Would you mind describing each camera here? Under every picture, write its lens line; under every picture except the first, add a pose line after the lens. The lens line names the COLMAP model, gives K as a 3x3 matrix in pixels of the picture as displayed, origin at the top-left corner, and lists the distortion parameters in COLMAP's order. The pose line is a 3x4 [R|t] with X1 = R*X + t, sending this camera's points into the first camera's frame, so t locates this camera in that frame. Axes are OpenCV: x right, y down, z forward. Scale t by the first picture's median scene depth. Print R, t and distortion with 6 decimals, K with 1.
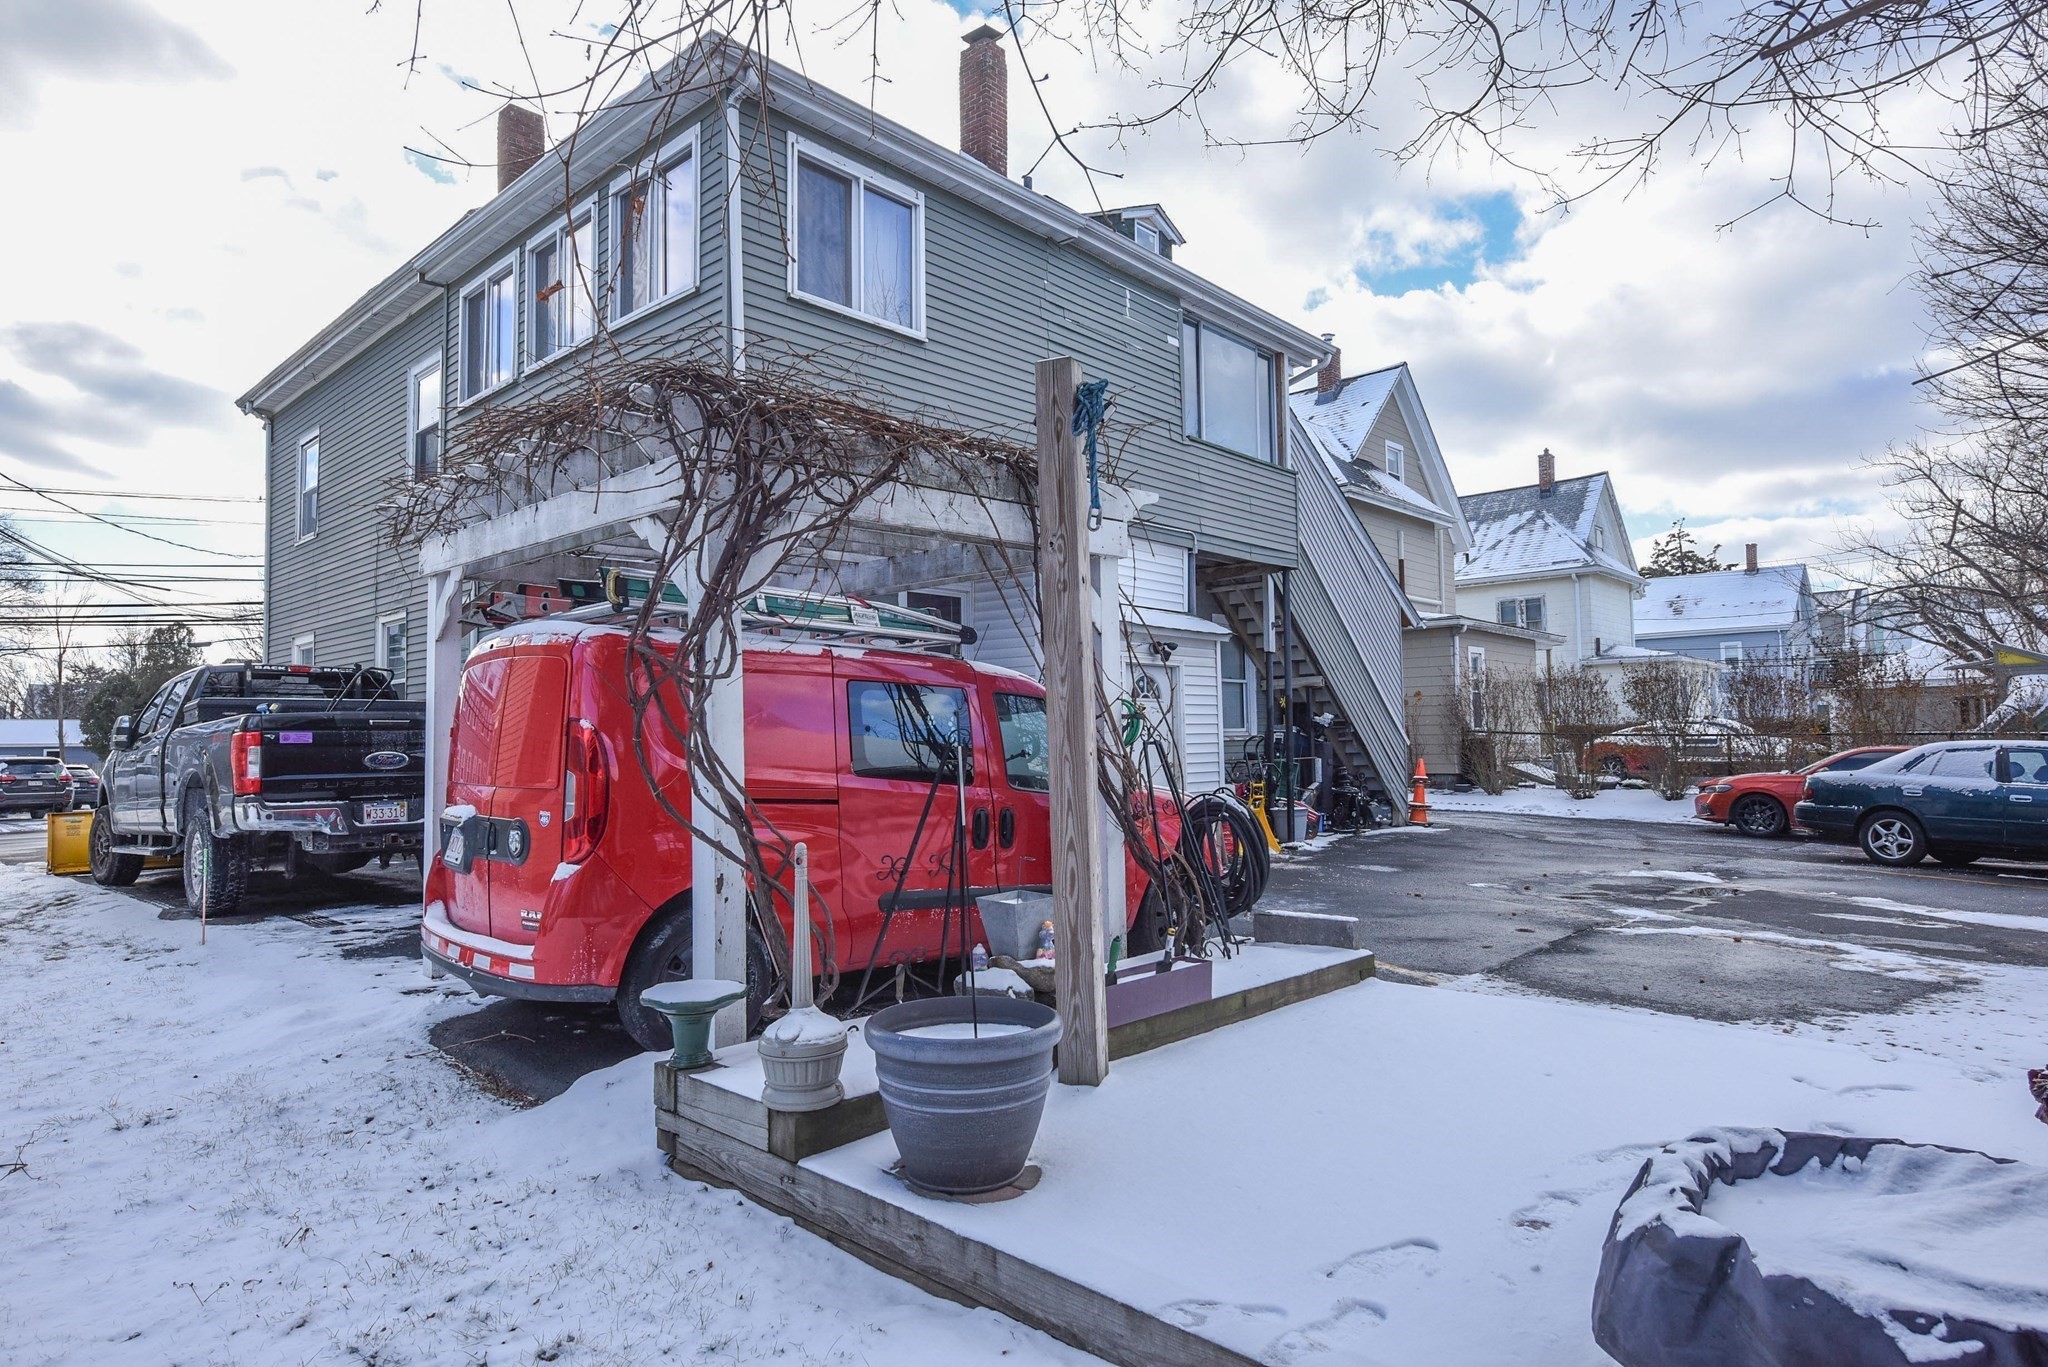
lens RADIAL K [[1136.9, 0, 1025.1], [0, 1136.9, 685.0], [0, 0, 1]] dist [0.000020, -0.005103]
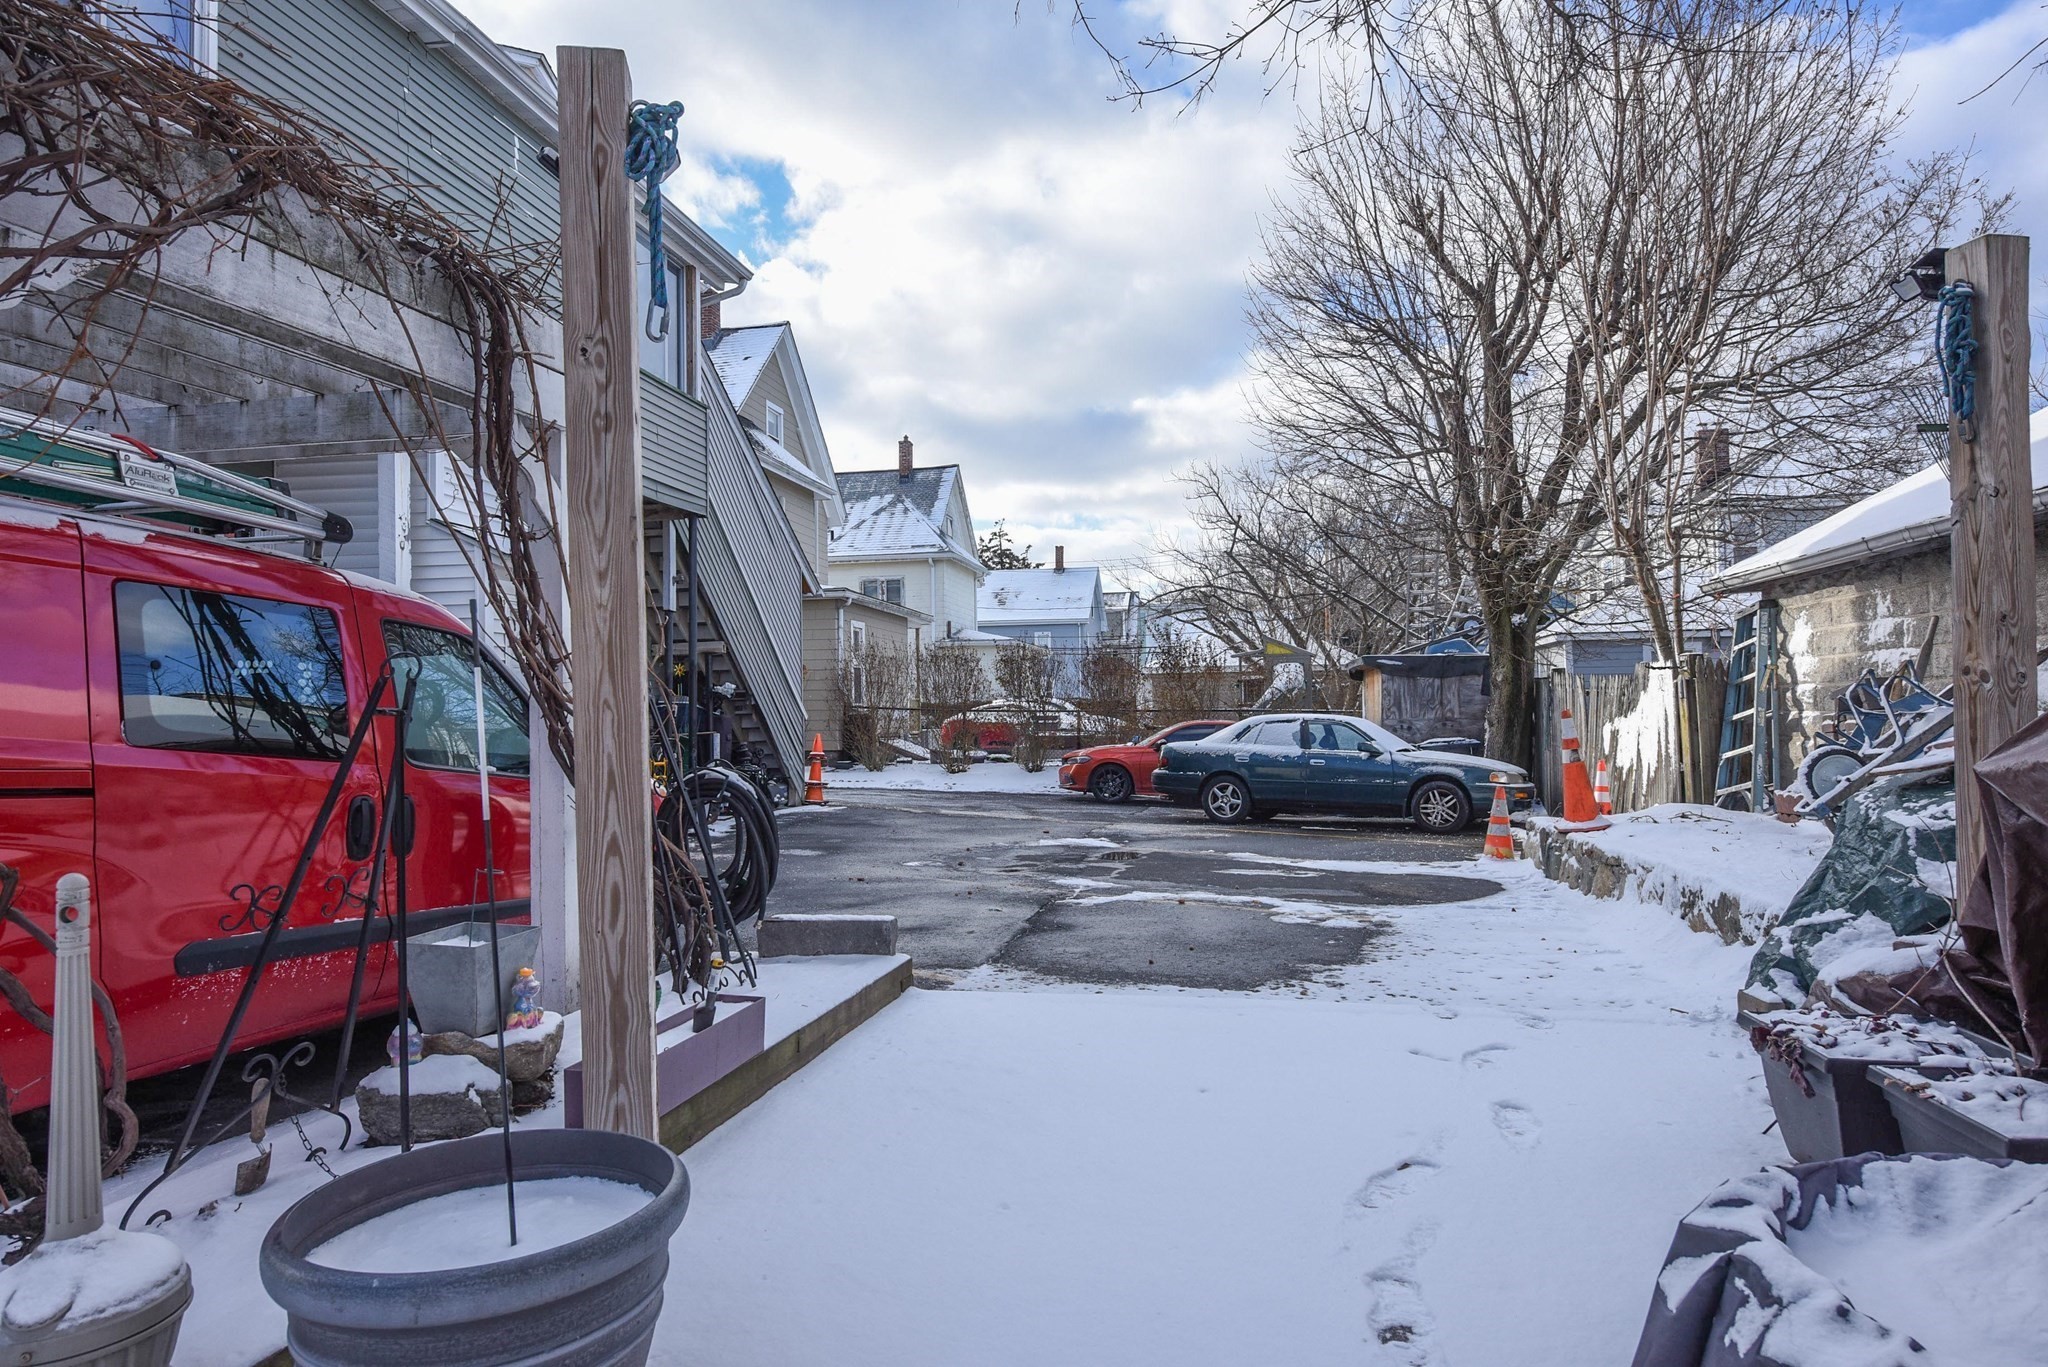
lens RADIAL K [[1176.0, 0, 1029.4], [0, 1176.0, 684.5], [0, 0, 1]] dist [-0.001300, -0.001832]
pose [[0.846435, 0.016887, 0.532224, -0.031751], [-0.026209, 0.999607, 0.009965, 0.012196], [-0.531846, -0.022384, 0.846545, 0.101914]]
